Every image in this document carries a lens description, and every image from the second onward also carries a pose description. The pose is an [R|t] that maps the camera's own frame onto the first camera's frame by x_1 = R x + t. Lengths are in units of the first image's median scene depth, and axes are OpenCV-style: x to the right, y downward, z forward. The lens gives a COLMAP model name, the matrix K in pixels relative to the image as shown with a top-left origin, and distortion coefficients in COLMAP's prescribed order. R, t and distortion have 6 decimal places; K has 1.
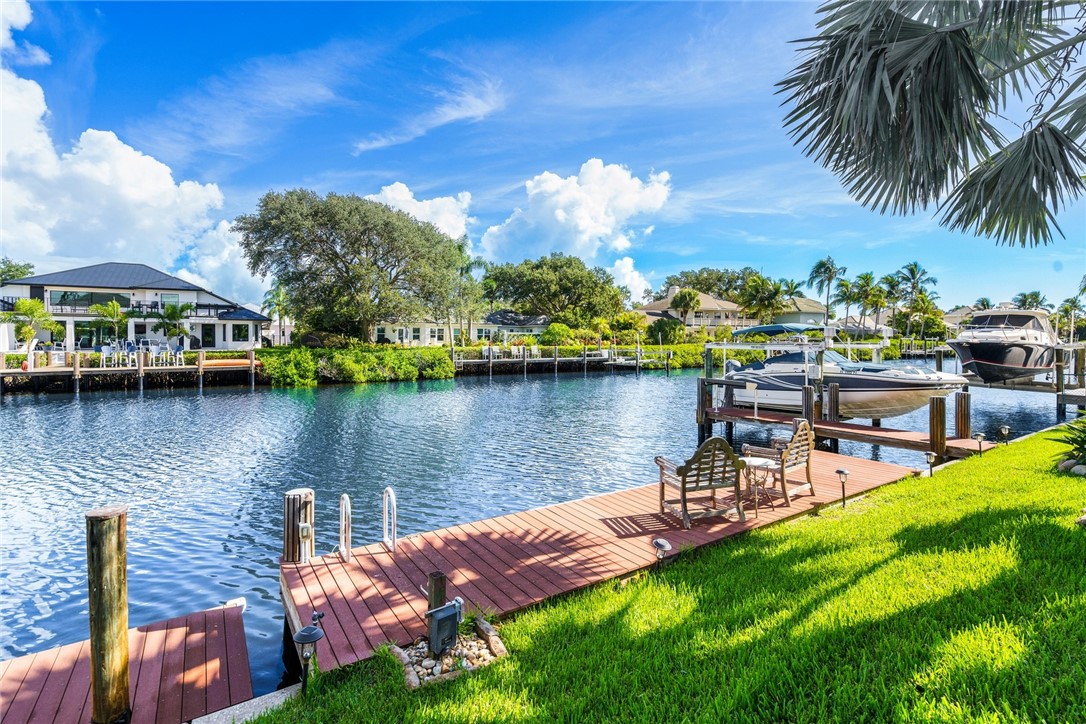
lens RADIAL K [[506.3, 0, 545.5], [0, 506.3, 340.5], [0, 0, 1]] dist [-0.000091, -0.000079]
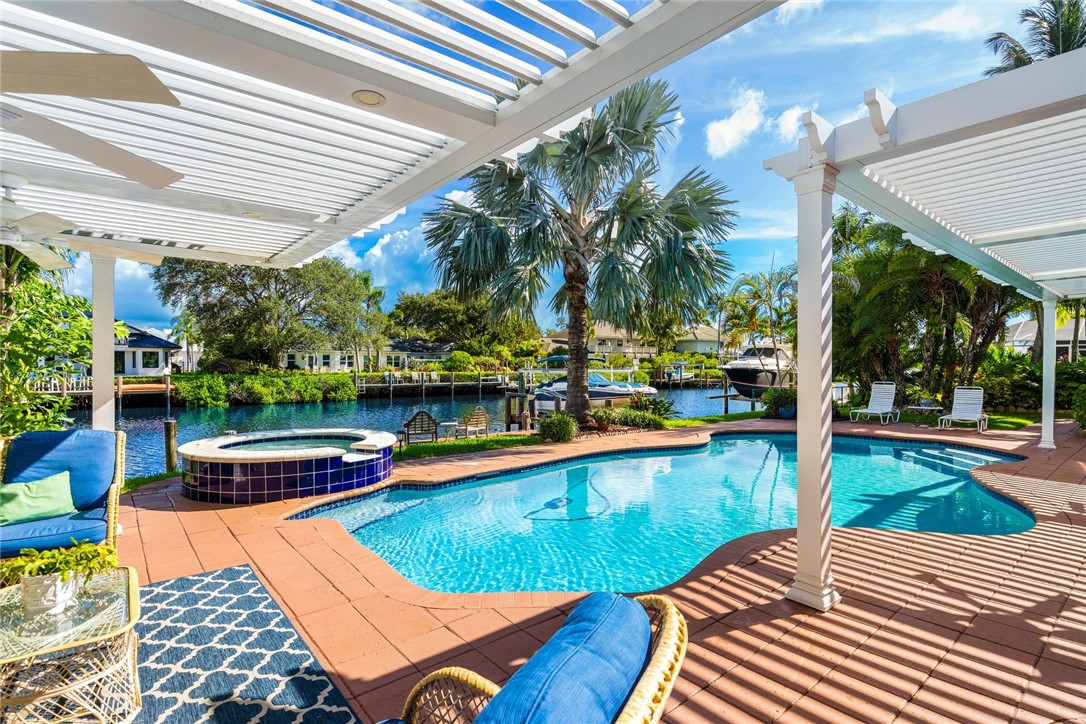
lens RADIAL K [[545.6, 0, 539.4], [0, 545.6, 375.0], [0, 0, 1]] dist [-0.001074, 0.000030]
pose [[0.994962, -0.001865, 0.100237, 0.089844], [0.000310, 0.999879, 0.015529, -0.000700], [-0.100254, -0.015419, 0.994842, -0.214445]]
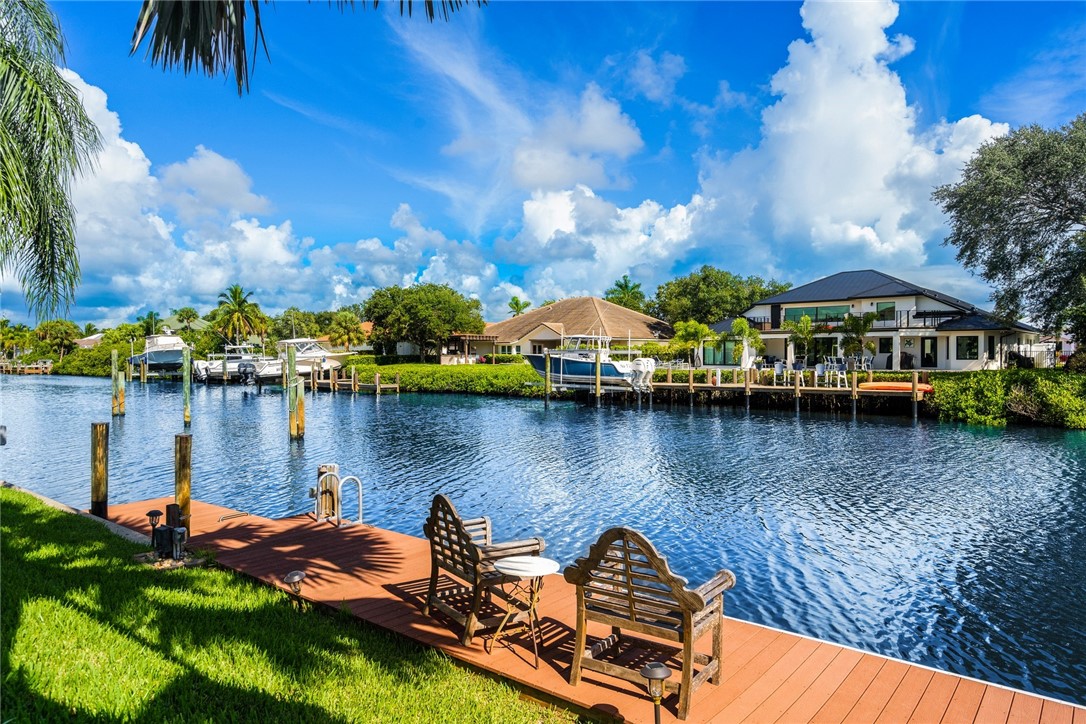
lens RADIAL K [[694.9, 0, 543.0], [0, 694.9, 362.0], [0, 0, 1]] dist [0.003408, 0.000988]
pose [[0.290100, 0.006531, -0.956974, 0.186914], [-0.003390, 0.999977, 0.005796, 0.001443], [0.956990, 0.001563, 0.290115, 0.129130]]
